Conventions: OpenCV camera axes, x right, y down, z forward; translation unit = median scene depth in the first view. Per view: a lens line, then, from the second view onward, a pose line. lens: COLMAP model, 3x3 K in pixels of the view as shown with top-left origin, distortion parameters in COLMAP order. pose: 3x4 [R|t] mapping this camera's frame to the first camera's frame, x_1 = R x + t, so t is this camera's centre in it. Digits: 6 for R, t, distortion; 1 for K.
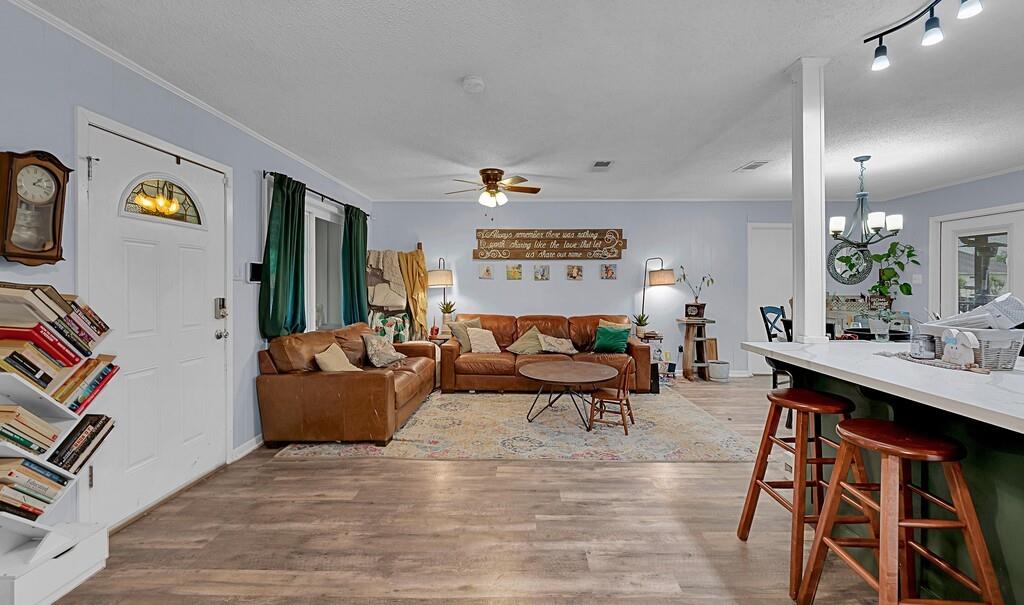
lens RADIAL K [[409.6, 0, 506.0], [0, 409.6, 288.0], [0, 0, 1]] dist [0.001458, -0.000056]
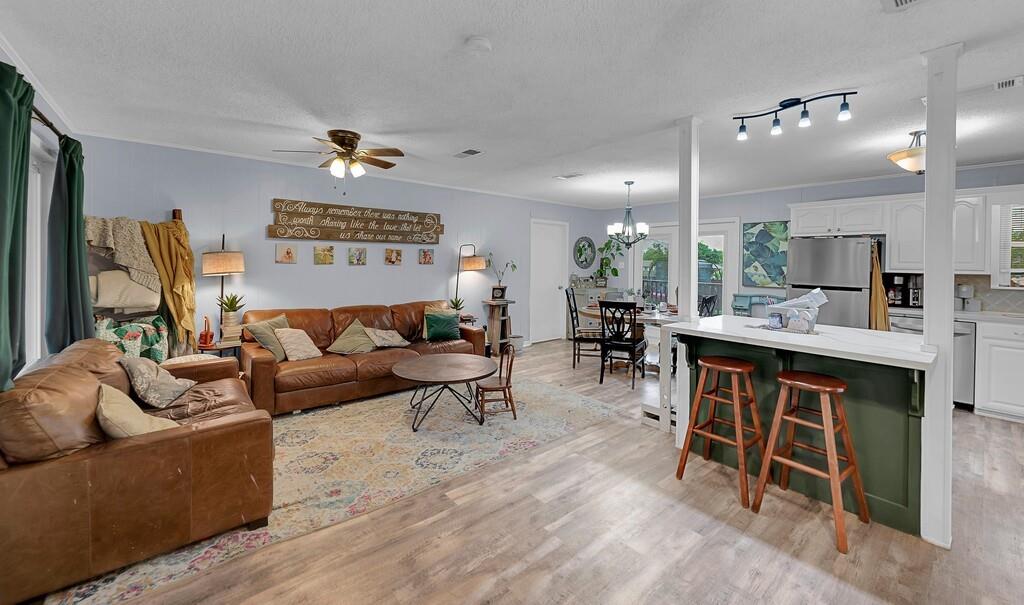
lens RADIAL K [[409.6, 0, 507.8], [0, 409.6, 265.0], [0, 0, 1]] dist [0.001458, -0.000056]
pose [[0.758123, 0.001390, 0.652110, -0.253231], [-0.003003, 0.999995, 0.001359, -0.022832], [-0.652104, -0.002989, 0.758123, 0.139590]]
